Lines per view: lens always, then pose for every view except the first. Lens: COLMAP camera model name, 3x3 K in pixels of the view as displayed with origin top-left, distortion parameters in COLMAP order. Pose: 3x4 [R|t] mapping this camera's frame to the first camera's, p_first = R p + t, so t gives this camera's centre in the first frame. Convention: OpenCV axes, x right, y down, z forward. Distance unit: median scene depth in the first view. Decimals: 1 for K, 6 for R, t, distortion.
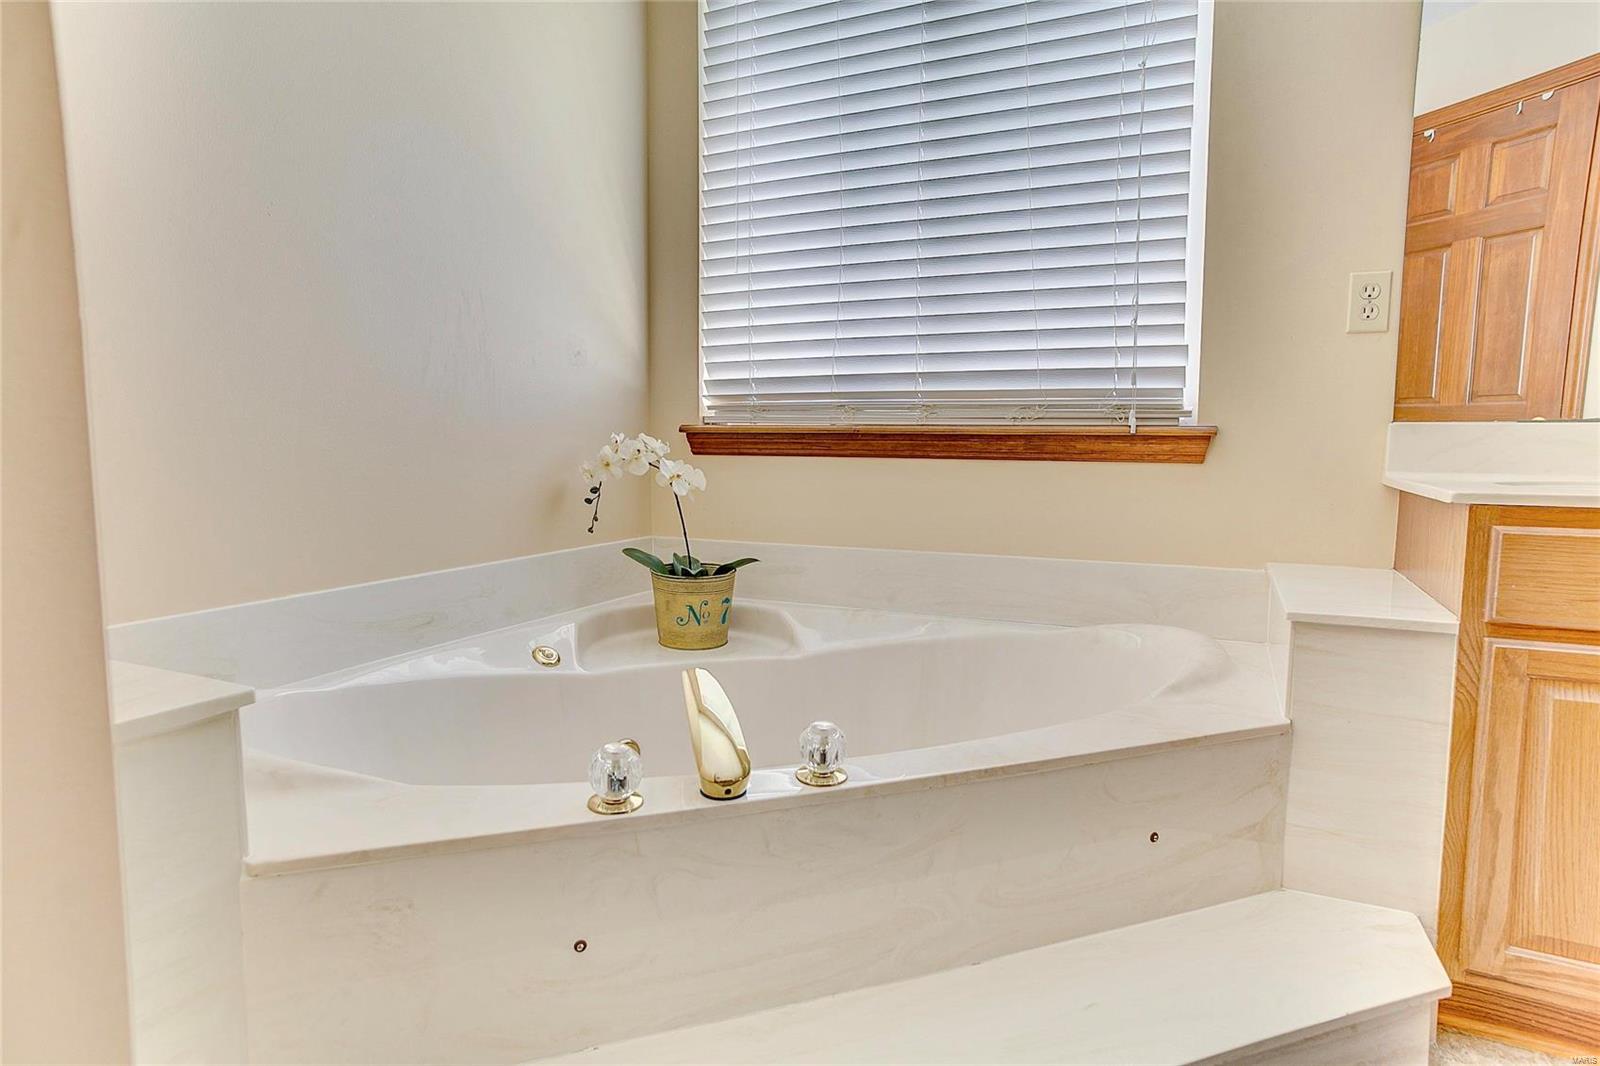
lens RADIAL K [[909.4, 0, 796.0], [0, 909.4, 531.9], [0, 0, 1]] dist [-0.087679, 0.072417]
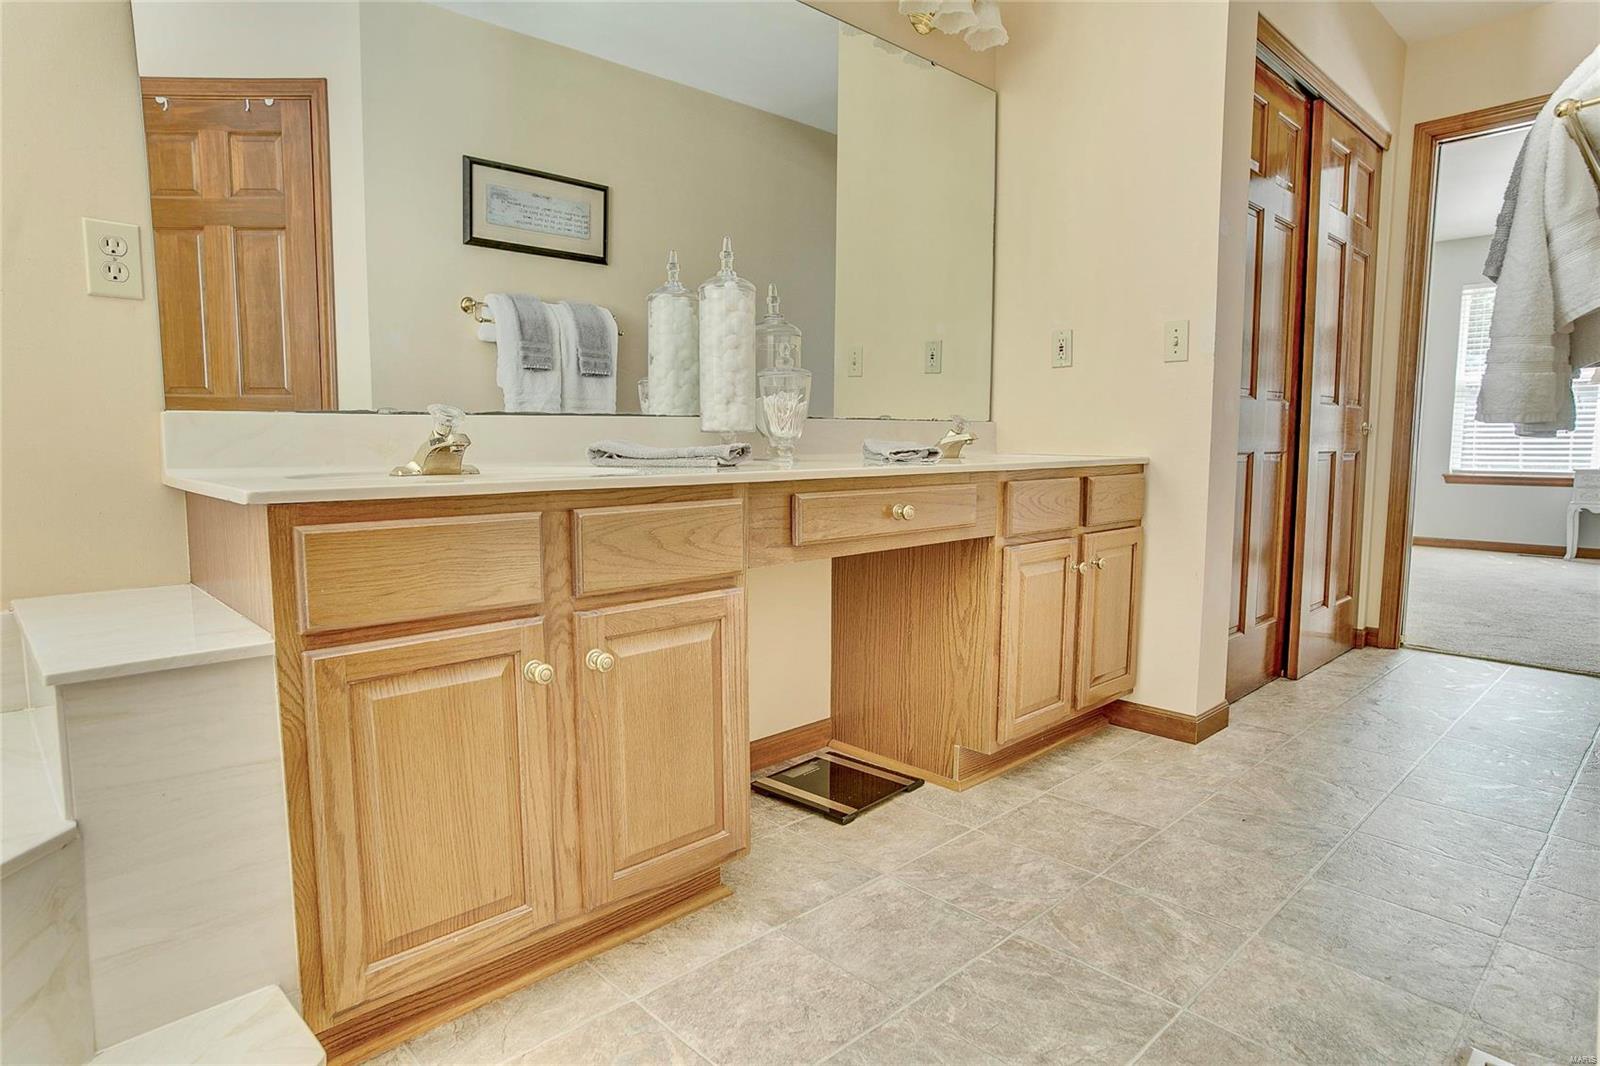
lens RADIAL K [[909.4, 0, 796.0], [0, 909.4, 531.9], [0, 0, 1]] dist [-0.087679, 0.072417]
pose [[0.360856, -0.101166, 0.927119, 0.135817], [0.094977, 0.992917, 0.071378, -0.016698], [-0.927773, 0.062298, 0.367908, 0.197740]]
